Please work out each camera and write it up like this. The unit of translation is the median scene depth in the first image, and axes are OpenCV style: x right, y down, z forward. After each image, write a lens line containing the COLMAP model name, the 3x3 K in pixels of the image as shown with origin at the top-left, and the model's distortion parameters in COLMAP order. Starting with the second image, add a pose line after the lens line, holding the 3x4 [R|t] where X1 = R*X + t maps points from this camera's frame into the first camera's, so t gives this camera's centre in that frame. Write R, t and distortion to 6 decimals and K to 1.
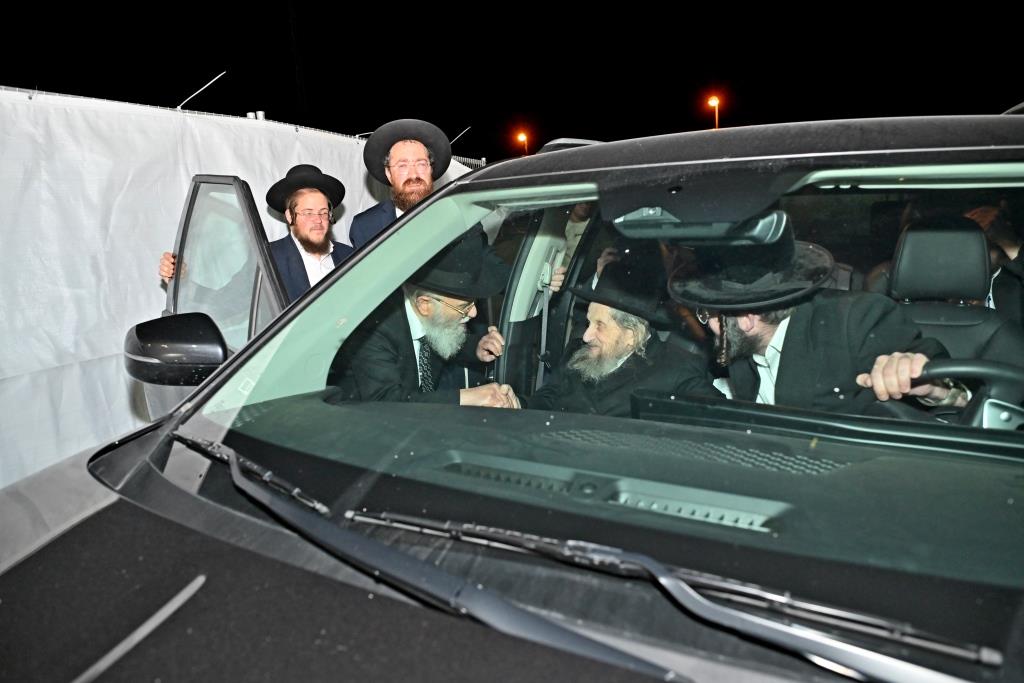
lens RADIAL K [[675.9, 0, 512.0], [0, 675.9, 341.5], [0, 0, 1]] dist [0.006360, -0.000430]
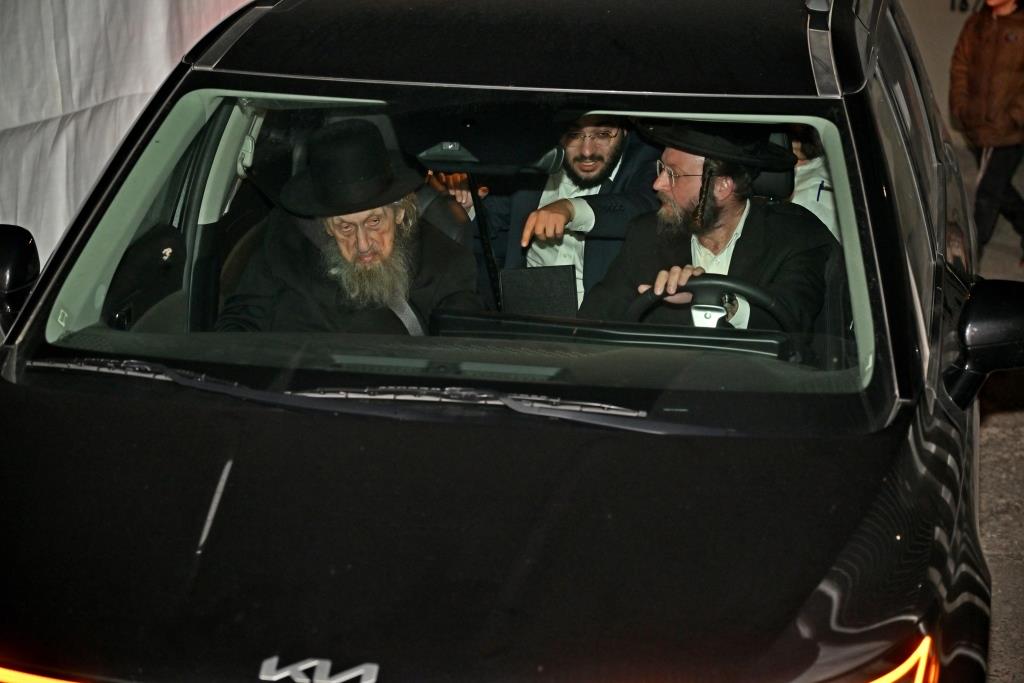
lens RADIAL K [[2835.3, 0, 512.0], [0, 2835.3, 341.5], [0, 0, 1]] dist [0.081891, 0.011864]
pose [[0.942108, -0.034218, 0.333558, -1.322802], [0.013994, 0.997925, 0.062847, -0.174023], [-0.335016, -0.054541, 0.940632, -3.590668]]
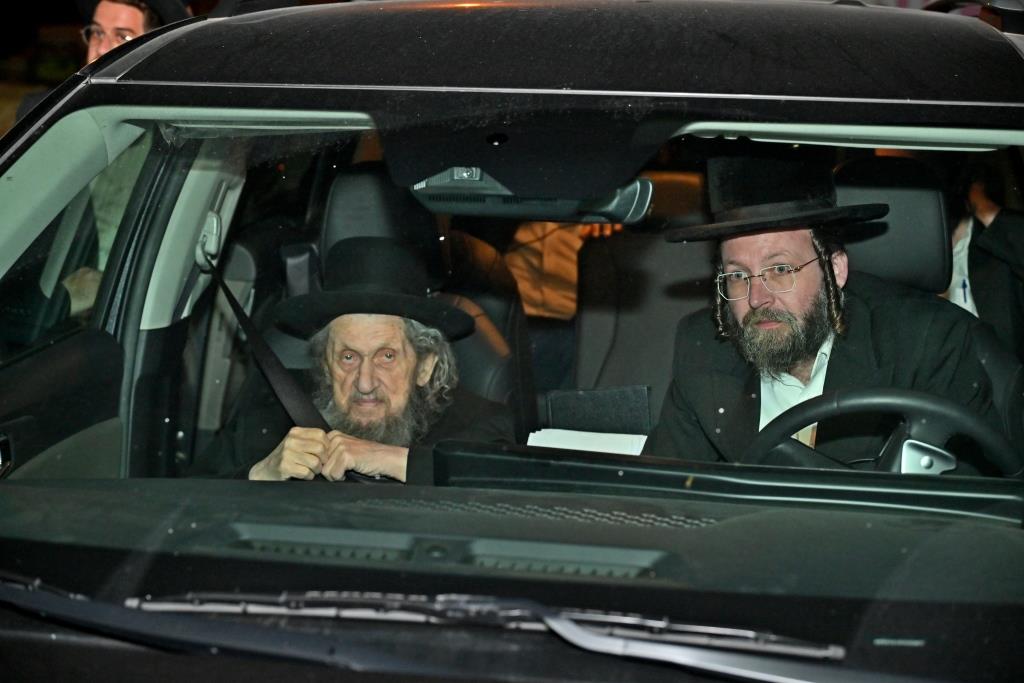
lens RADIAL K [[1876.4, 0, 512.0], [0, 1876.4, 341.5], [0, 0, 1]] dist [-0.012359, -0.010056]
pose [[0.950169, -0.009496, 0.311592, -0.349670], [0.012503, 0.999893, -0.007654, -0.012487], [-0.311486, 0.011169, 0.950185, -0.819669]]
